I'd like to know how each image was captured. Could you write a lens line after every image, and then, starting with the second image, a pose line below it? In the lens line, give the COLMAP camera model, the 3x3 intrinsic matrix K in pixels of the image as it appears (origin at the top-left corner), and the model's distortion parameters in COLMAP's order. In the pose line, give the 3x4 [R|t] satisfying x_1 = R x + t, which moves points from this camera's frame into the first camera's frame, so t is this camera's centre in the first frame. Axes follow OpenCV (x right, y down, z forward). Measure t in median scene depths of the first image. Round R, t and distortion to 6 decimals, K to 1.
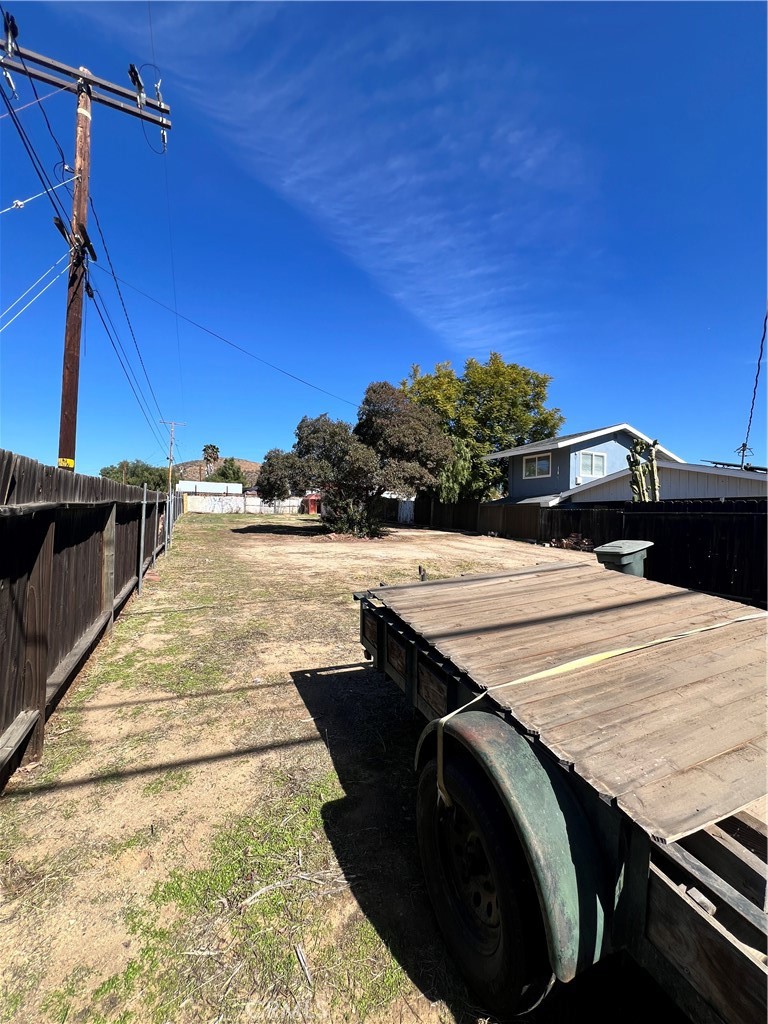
lens RADIAL K [[410.5, 0, 395.0], [0, 410.5, 508.5], [0, 0, 1]] dist [0.000009, -0.000287]
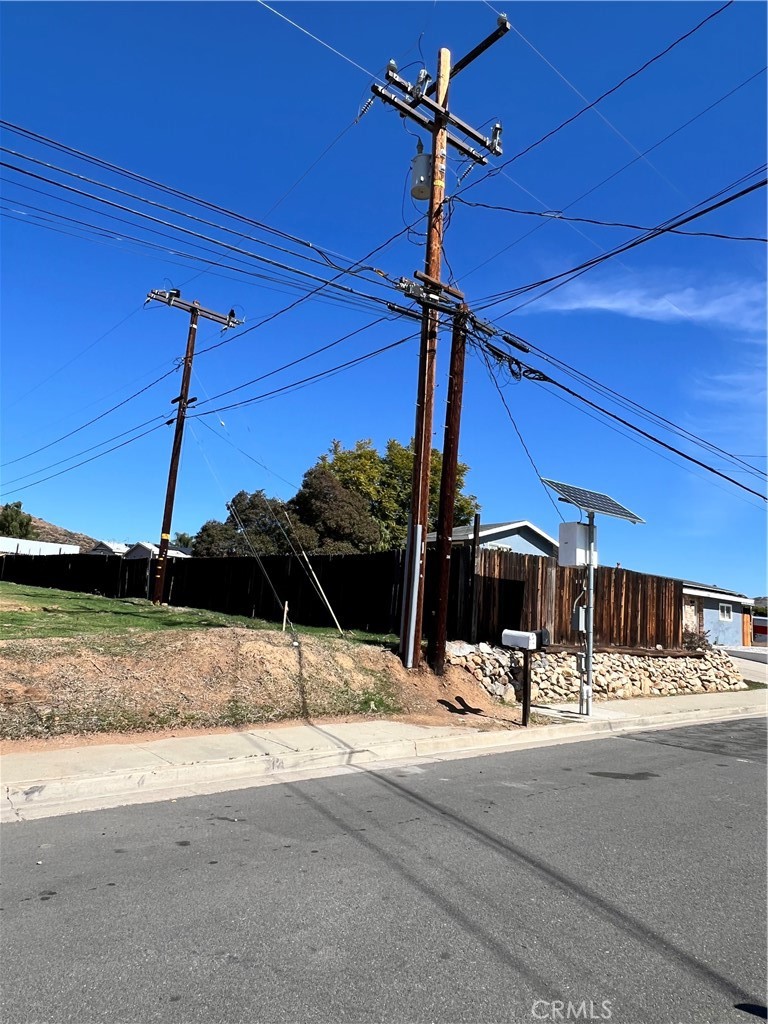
lens RADIAL K [[661.9, 0, 384.0], [0, 661.9, 512.0], [0, 0, 1]] dist [0.000642, -0.000007]
pose [[0.973193, 0.081656, 0.215005, -0.195805], [-0.052164, 0.988855, -0.139442, 0.039730], [-0.223995, 0.124489, 0.966607, -0.612634]]
